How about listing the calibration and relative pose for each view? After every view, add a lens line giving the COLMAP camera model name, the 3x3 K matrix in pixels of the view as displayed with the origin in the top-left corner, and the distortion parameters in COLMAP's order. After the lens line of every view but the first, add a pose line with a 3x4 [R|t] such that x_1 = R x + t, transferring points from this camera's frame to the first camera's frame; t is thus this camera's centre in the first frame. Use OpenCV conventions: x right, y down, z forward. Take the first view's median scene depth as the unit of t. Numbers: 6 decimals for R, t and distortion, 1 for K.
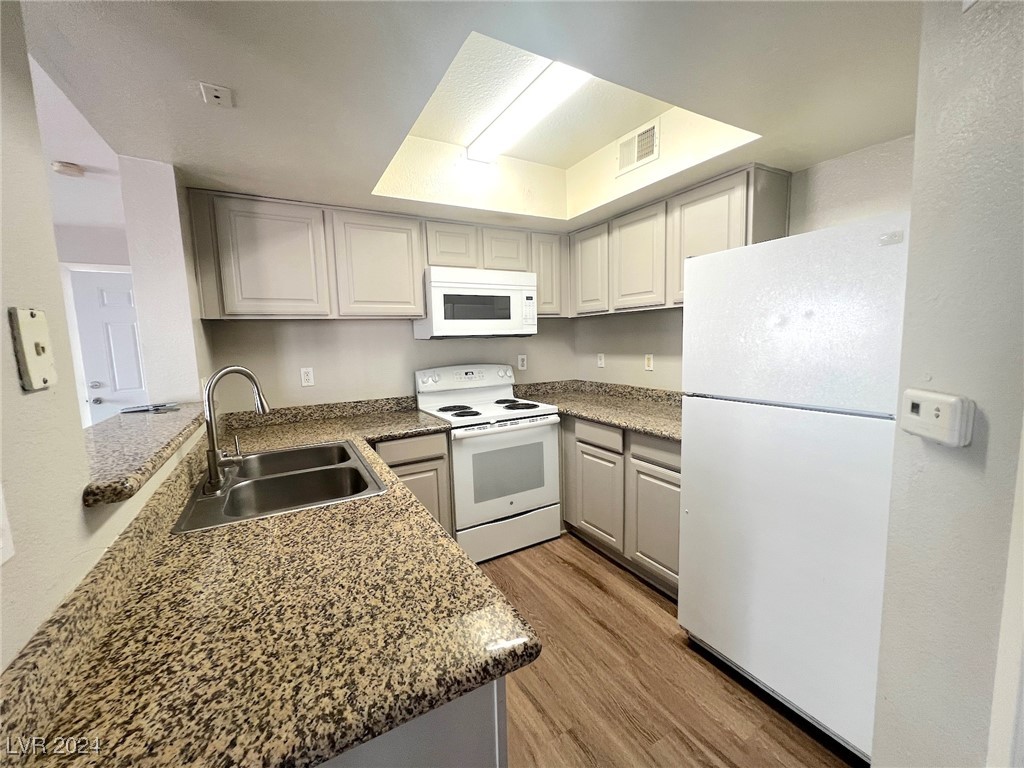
lens RADIAL K [[411.6, 0, 509.4], [0, 411.6, 383.5], [0, 0, 1]] dist [-0.003001, 0.000552]
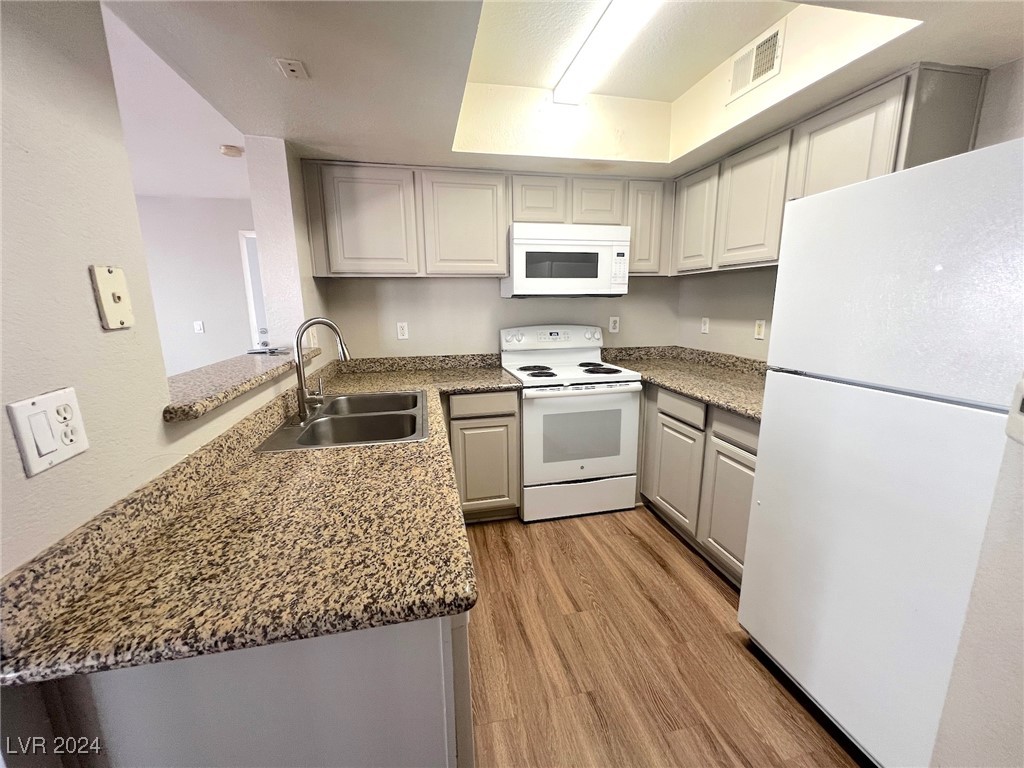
lens RADIAL K [[411.6, 0, 509.4], [0, 411.6, 383.5], [0, 0, 1]] dist [-0.003001, 0.000552]
pose [[0.954386, 0.076727, -0.288549, 0.131990], [-0.049064, 0.993582, 0.101920, -0.002477], [0.294517, -0.083113, 0.952025, 0.030207]]
